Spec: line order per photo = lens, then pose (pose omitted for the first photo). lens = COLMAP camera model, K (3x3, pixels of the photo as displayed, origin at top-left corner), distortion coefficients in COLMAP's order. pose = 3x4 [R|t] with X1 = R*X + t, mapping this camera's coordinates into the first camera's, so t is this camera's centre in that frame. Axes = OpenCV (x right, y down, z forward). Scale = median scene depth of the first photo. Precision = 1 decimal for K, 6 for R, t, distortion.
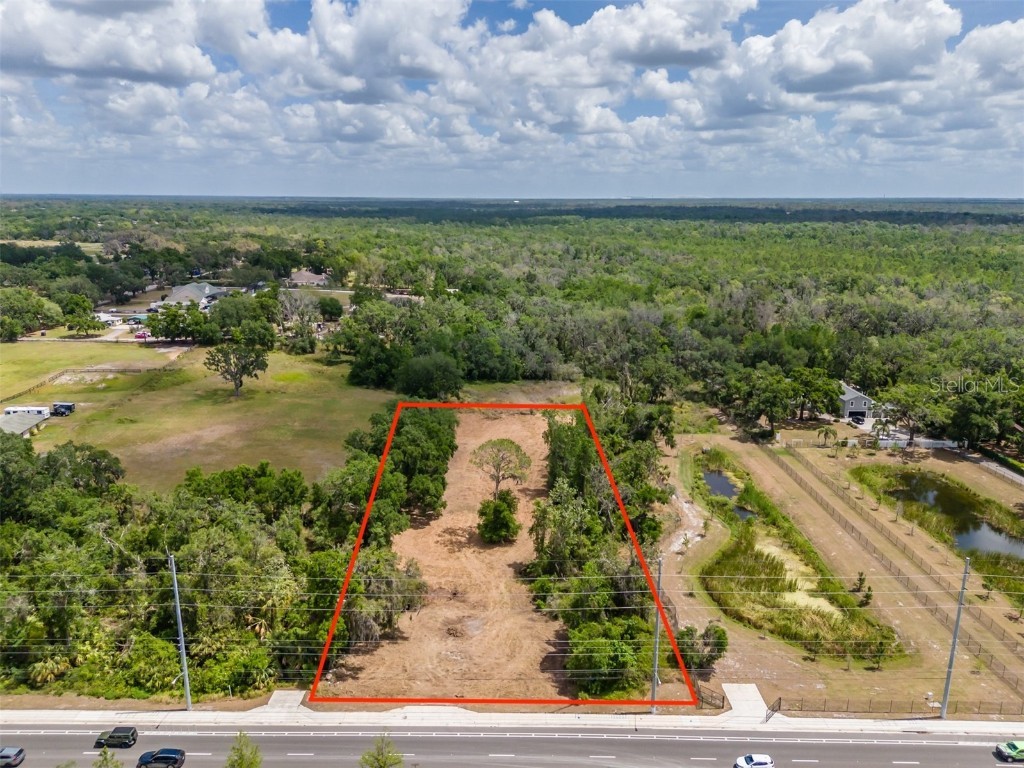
lens RADIAL K [[751.6, 0, 511.0], [0, 751.6, 380.5], [0, 0, 1]] dist [0.083444, -0.093453]
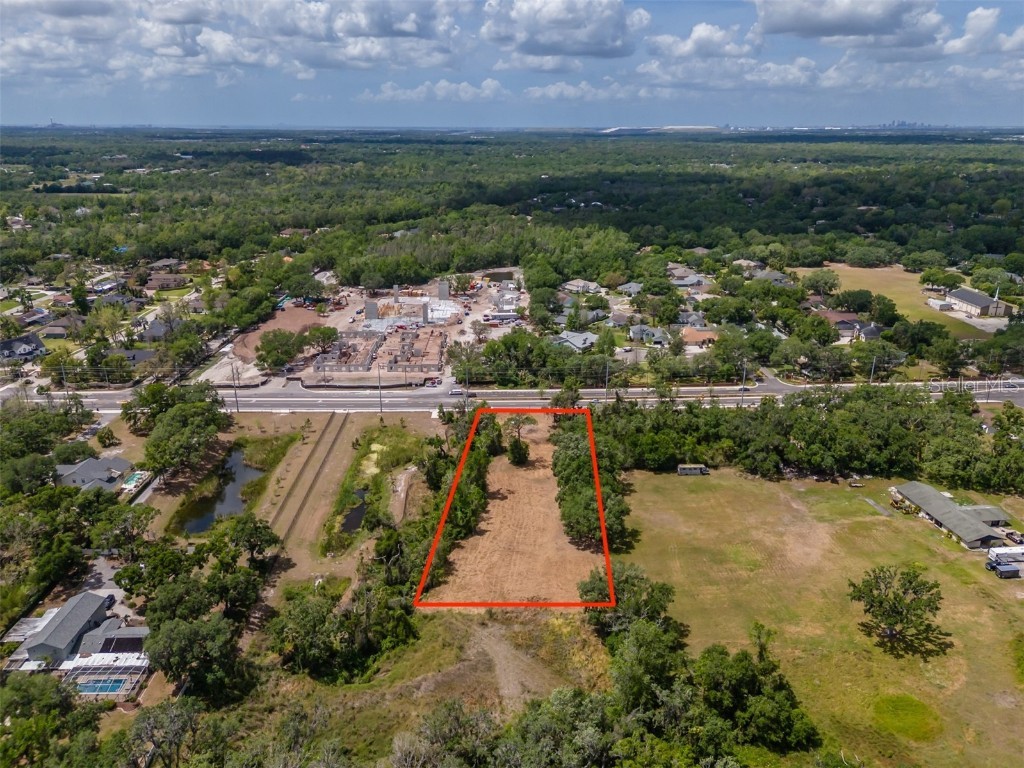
lens RADIAL K [[748.3, 0, 512.6], [0, 748.3, 388.2], [0, 0, 1]] dist [0.086333, -0.078725]
pose [[-0.999911, -0.002713, -0.013083, 0.022644], [-0.009447, 0.835982, 0.548676, -0.929330], [0.009449, 0.548751, -0.835933, 2.369563]]
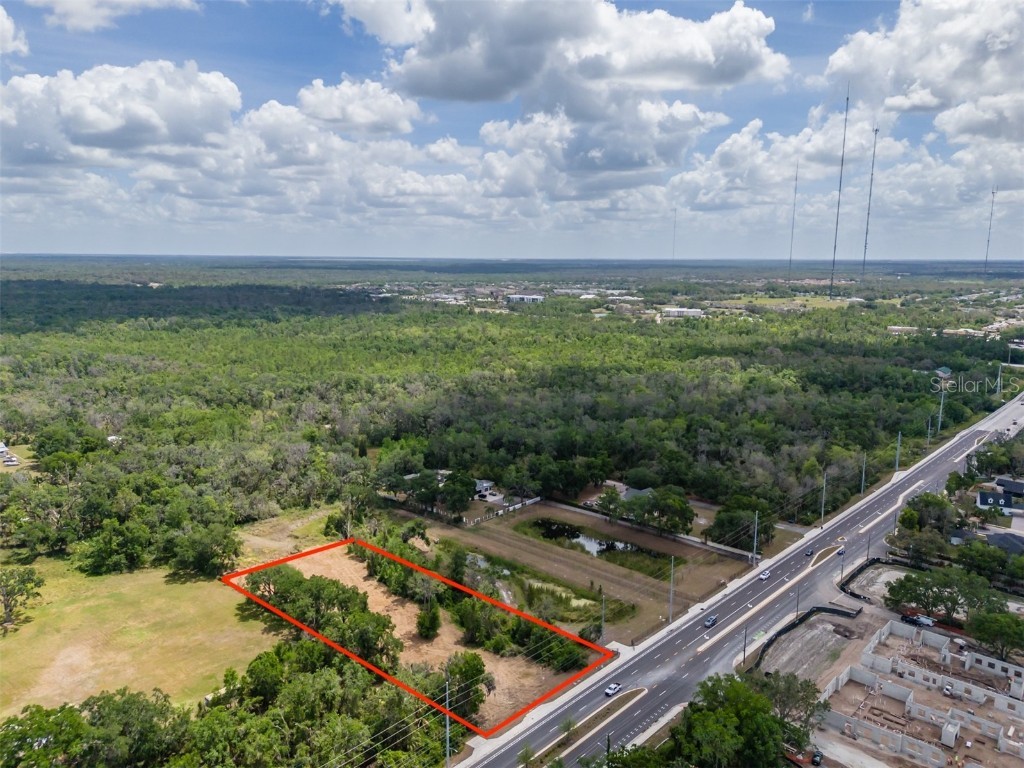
lens RADIAL K [[751.6, 0, 511.0], [0, 751.6, 380.5], [0, 0, 1]] dist [0.083444, -0.093453]
pose [[0.677993, -0.121214, 0.725006, -0.959993], [0.171945, 0.985099, 0.003904, -0.282435], [-0.714675, 0.122014, 0.688732, -0.277305]]
